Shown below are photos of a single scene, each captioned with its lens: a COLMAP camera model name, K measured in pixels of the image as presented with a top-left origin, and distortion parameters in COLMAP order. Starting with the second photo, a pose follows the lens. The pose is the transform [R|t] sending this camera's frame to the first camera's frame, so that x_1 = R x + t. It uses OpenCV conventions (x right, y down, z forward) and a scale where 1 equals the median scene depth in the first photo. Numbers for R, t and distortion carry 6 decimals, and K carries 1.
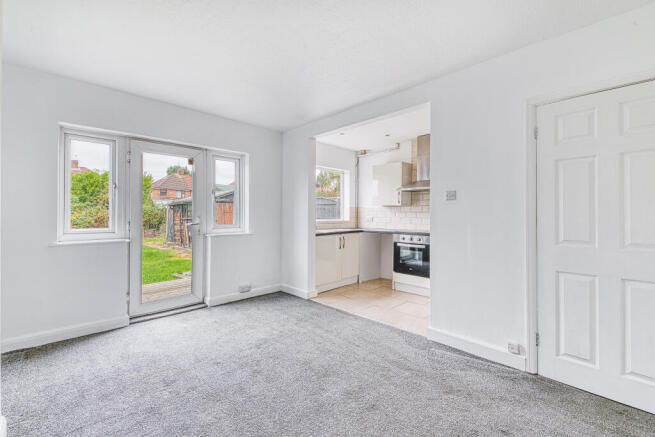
lens RADIAL K [[269.5, 0, 330.8], [0, 269.5, 217.4], [0, 0, 1]] dist [0.002876, -0.000052]
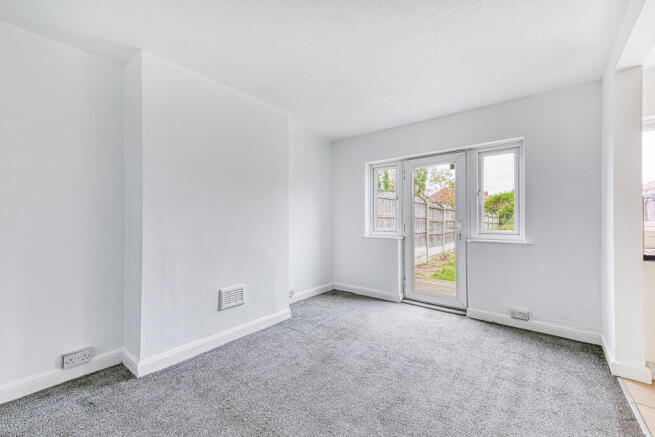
lens RADIAL K [[269.5, 0, 330.8], [0, 269.5, 217.4], [0, 0, 1]] dist [0.002876, -0.000052]
pose [[0.118764, -0.007385, -0.992895, 0.396986], [-0.006147, 0.999948, -0.008173, -0.002417], [0.992903, 0.007074, 0.118712, 0.390114]]
